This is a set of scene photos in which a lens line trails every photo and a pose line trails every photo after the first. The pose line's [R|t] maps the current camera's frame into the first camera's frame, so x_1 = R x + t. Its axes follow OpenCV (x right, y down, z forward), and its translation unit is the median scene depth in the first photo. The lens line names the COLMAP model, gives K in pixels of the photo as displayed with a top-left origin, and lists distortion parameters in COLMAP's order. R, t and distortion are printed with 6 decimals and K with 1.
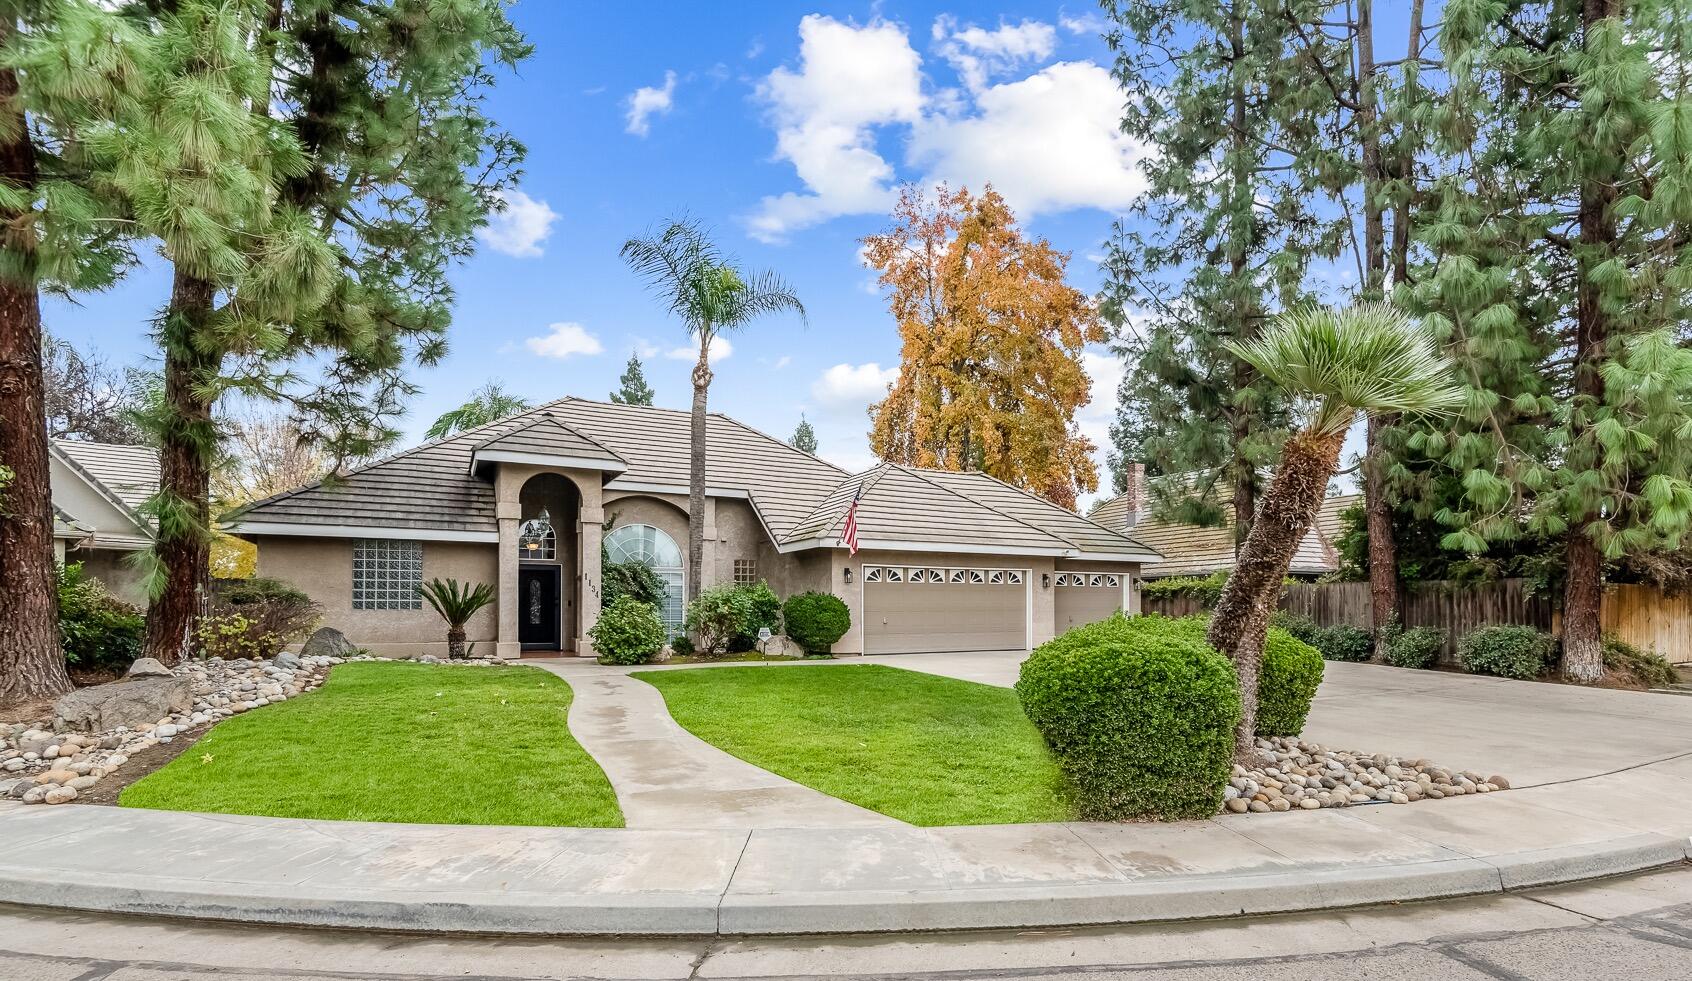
lens RADIAL K [[1089.8, 0, 945.8], [0, 1089.8, 573.0], [0, 0, 1]] dist [0.004507, -0.021490]
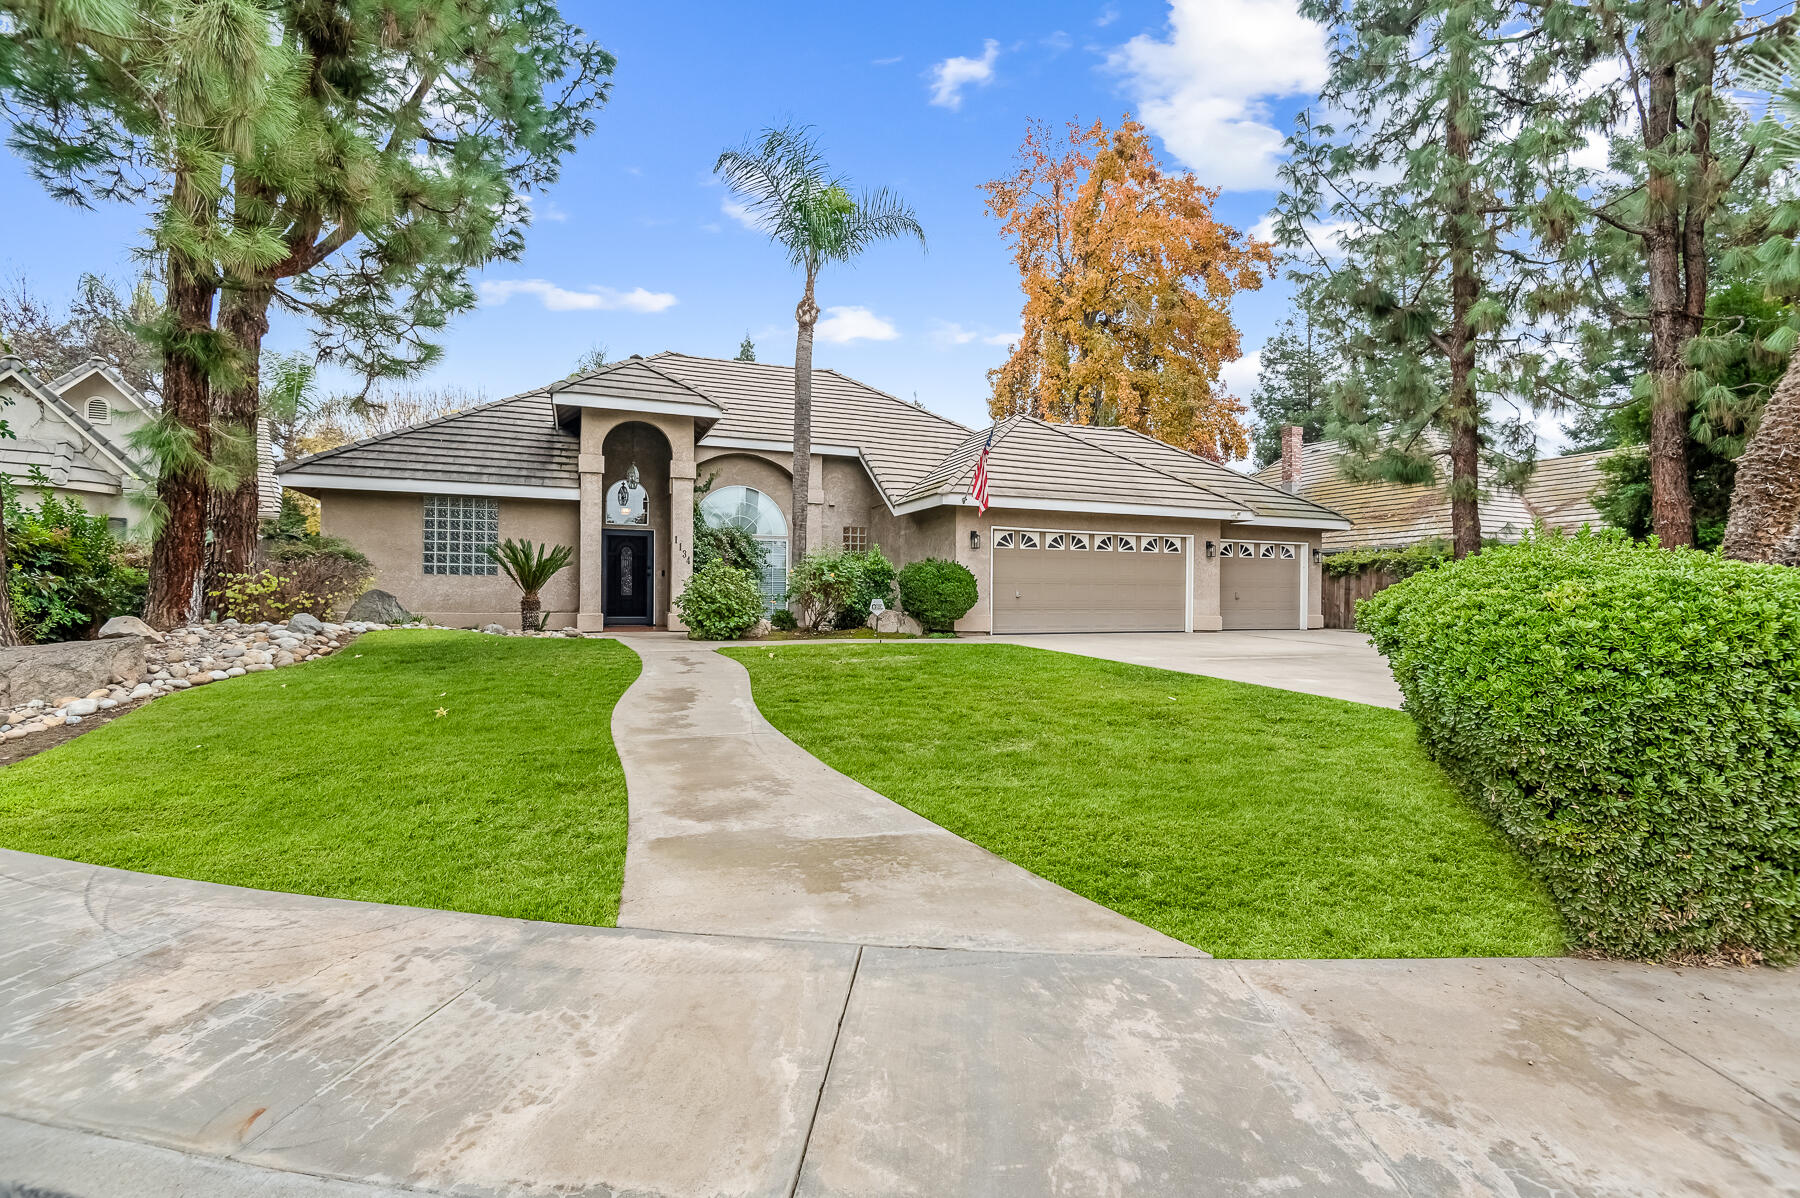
lens RADIAL K [[999.8, 0, 900.0], [0, 999.8, 599.0], [0, 0, 1]] dist [-0.002565, -0.000942]
pose [[0.990414, 0.009252, -0.137821, -0.040020], [-0.005598, 0.999623, 0.026876, 0.027599], [0.138018, -0.025847, 0.990092, 0.223945]]
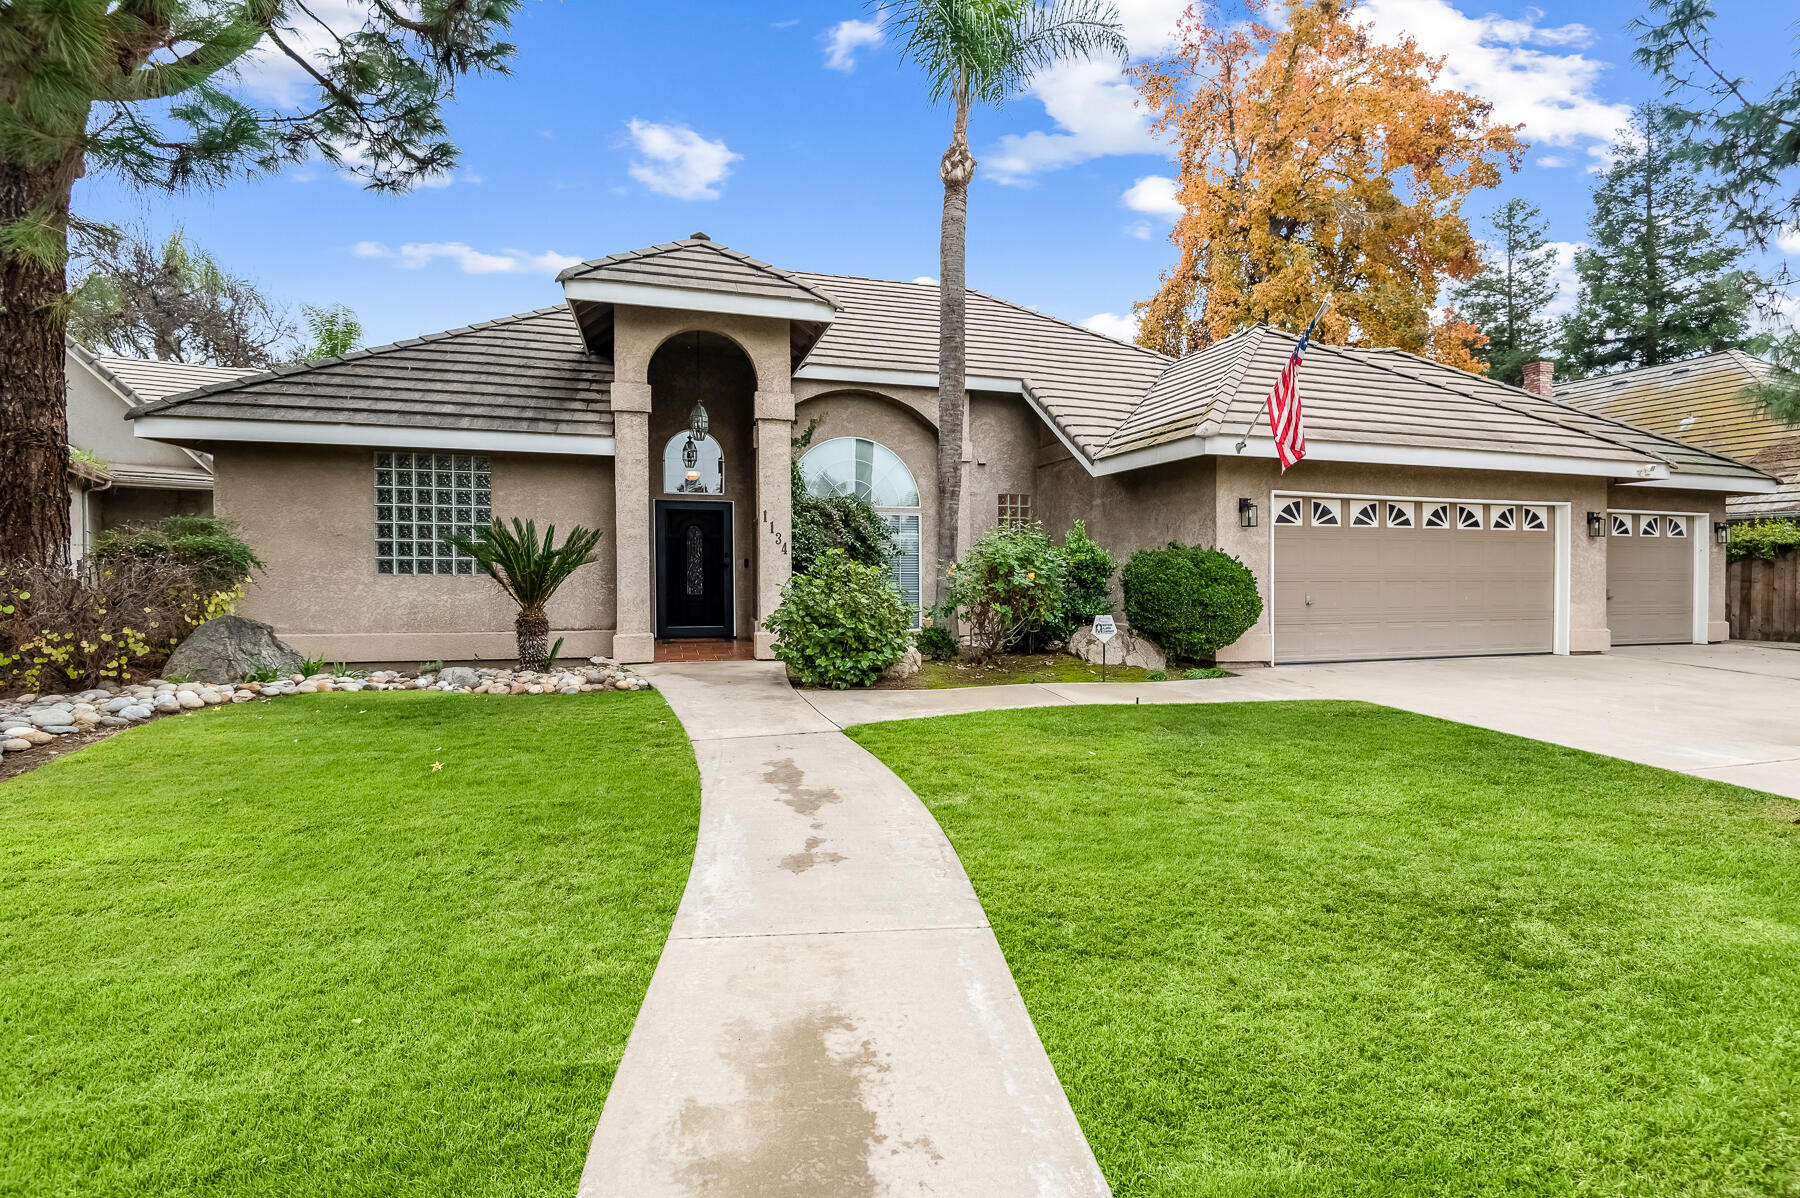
lens RADIAL K [[855.7, 0, 908.2], [0, 855.7, 597.2], [0, 0, 1]] dist [0.000435, -0.018832]
pose [[0.983016, 0.011301, -0.183169, -0.172762], [0.001871, 0.997433, 0.071581, 0.012943], [0.183508, -0.070708, 0.980472, 0.566458]]
